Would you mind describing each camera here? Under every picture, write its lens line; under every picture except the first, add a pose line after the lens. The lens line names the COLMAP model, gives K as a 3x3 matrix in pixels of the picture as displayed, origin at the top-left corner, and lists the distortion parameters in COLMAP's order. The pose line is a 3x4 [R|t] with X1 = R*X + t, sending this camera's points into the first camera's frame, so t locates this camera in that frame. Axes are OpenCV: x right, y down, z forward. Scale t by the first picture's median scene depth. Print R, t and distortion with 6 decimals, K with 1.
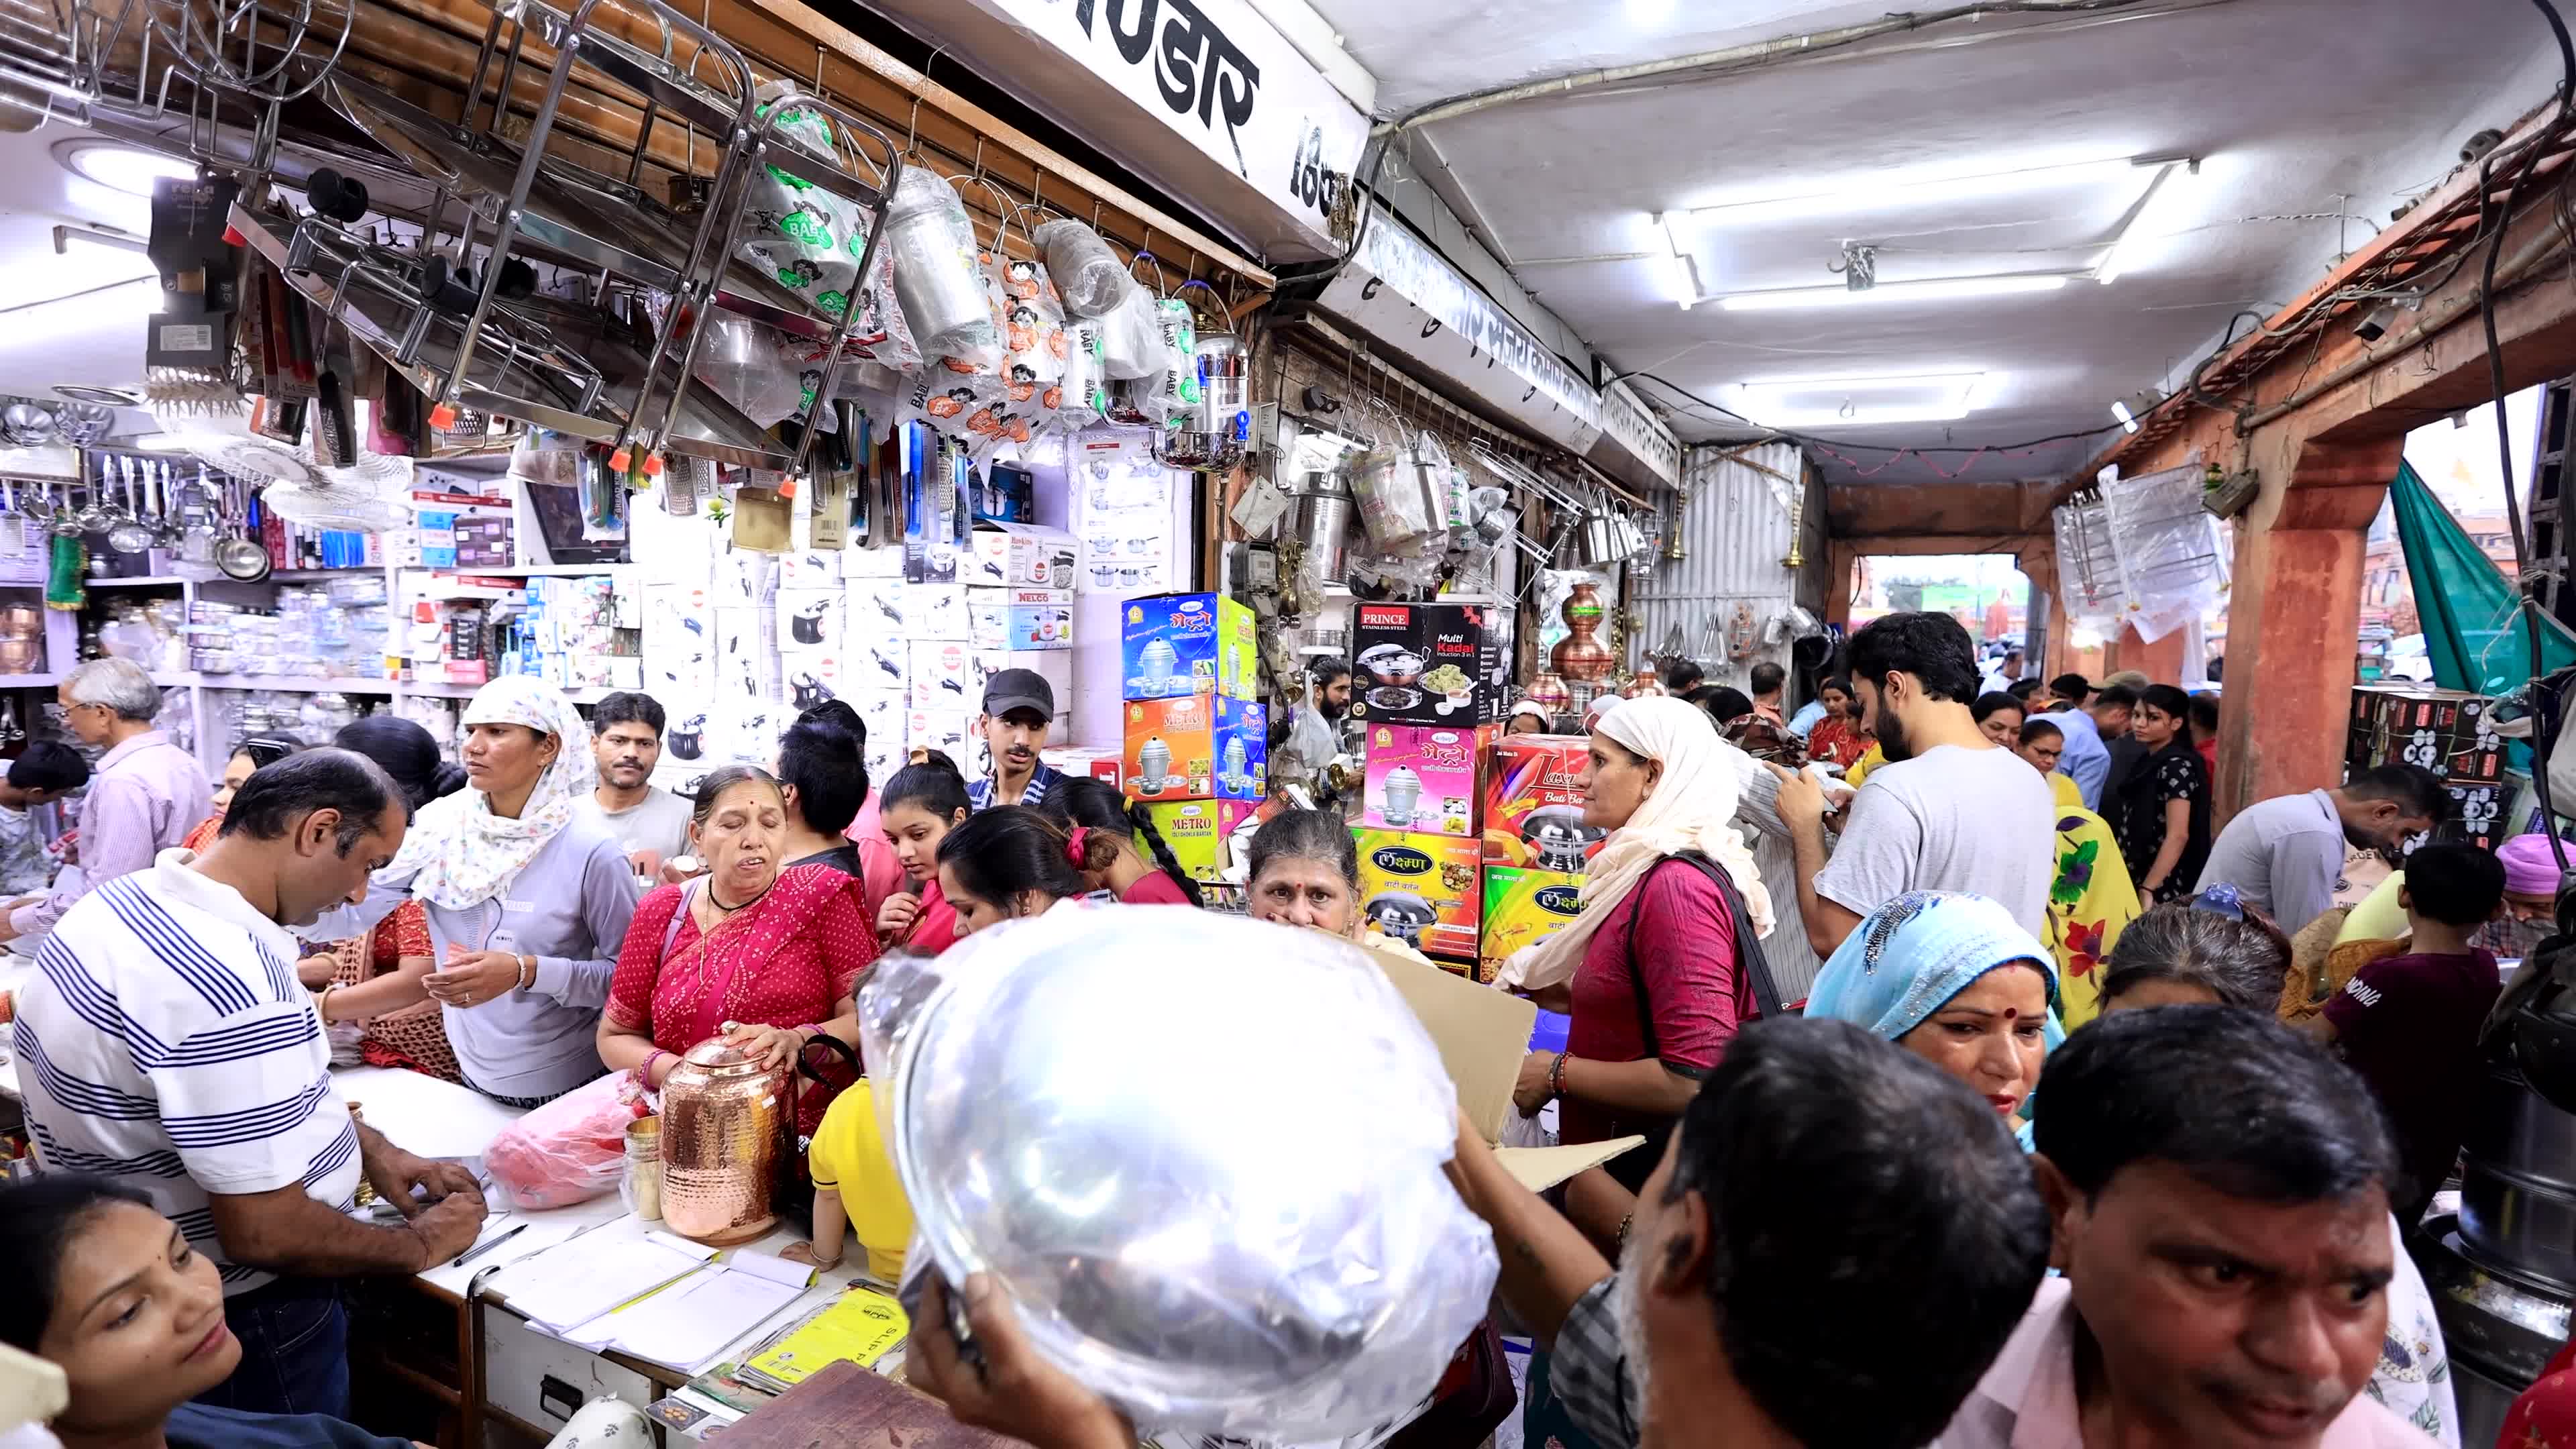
lens RADIAL K [[1211.4, 0, 1278.0], [0, 1211.4, 747.5], [0, 0, 1]] dist [0.004769, 0.000089]
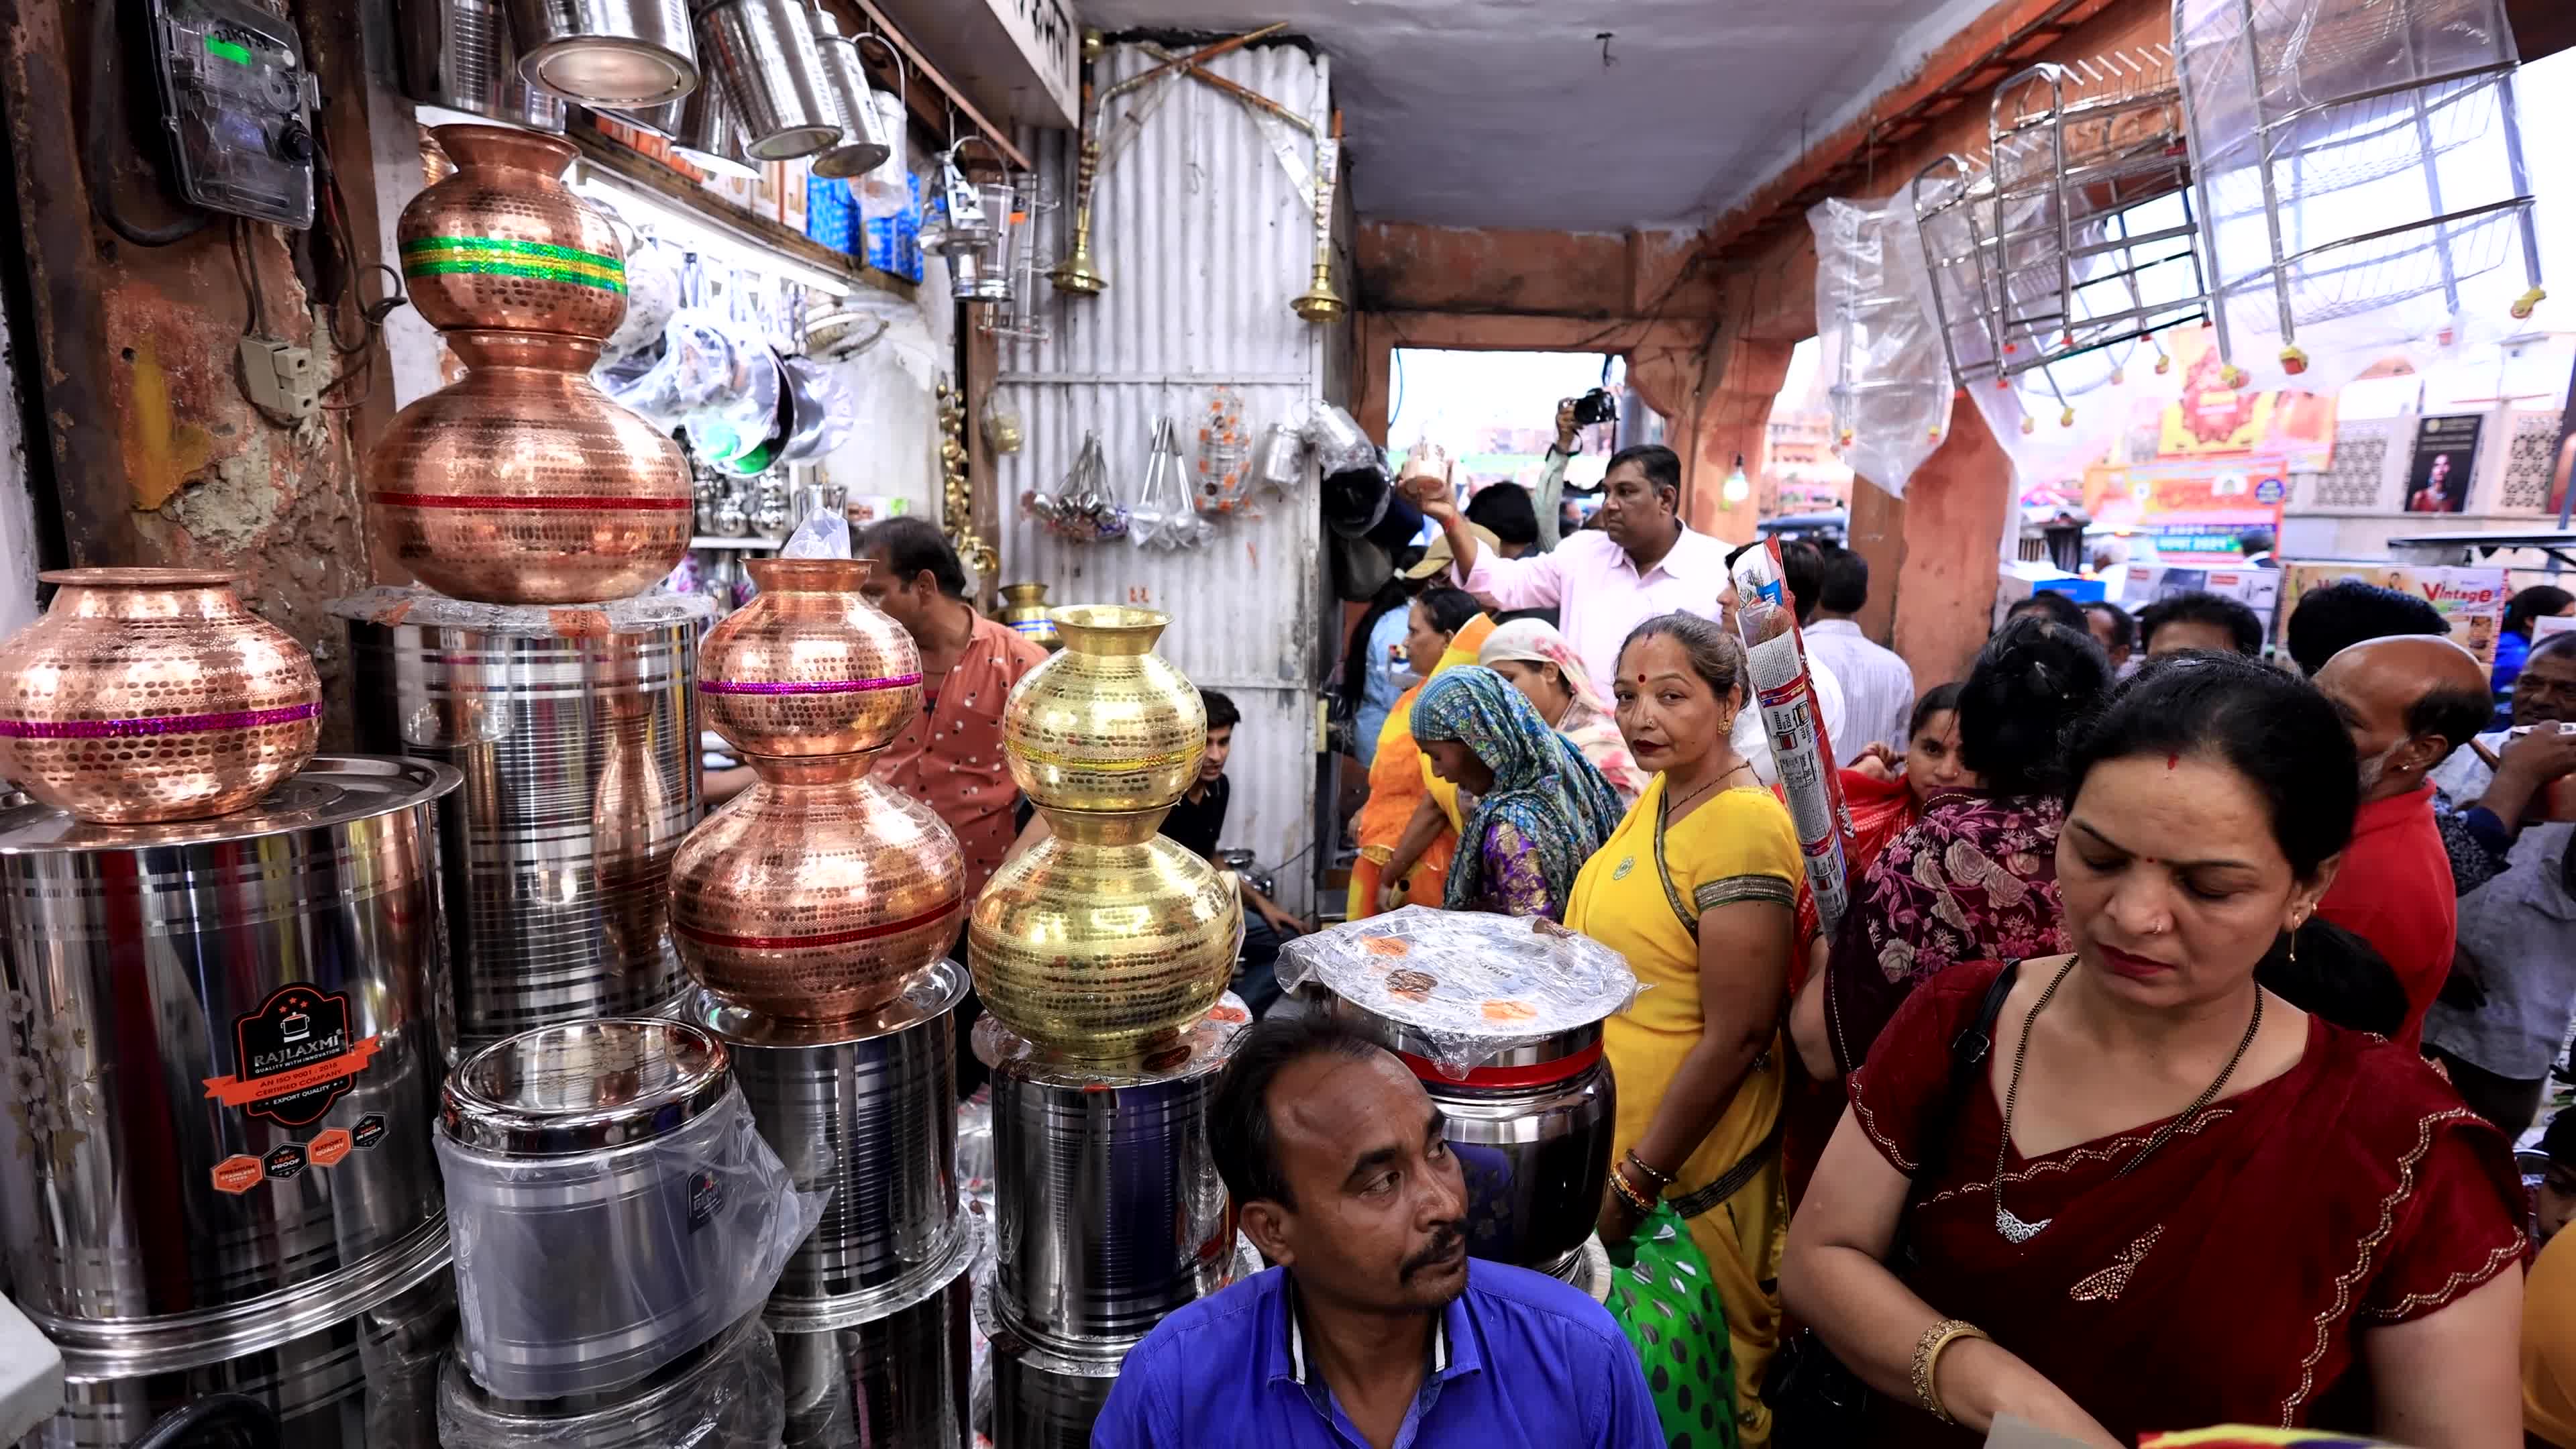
lens RADIAL K [[1211.4, 0, 1299.7], [0, 1211.4, 720.9], [0, 0, 1]] dist [0.004769, 0.000089]
pose [[0.912340, -0.060407, 0.404952, 0.210818], [0.023378, 0.995128, 0.095775, -0.036788], [-0.408765, -0.077912, 0.909308, 0.544386]]
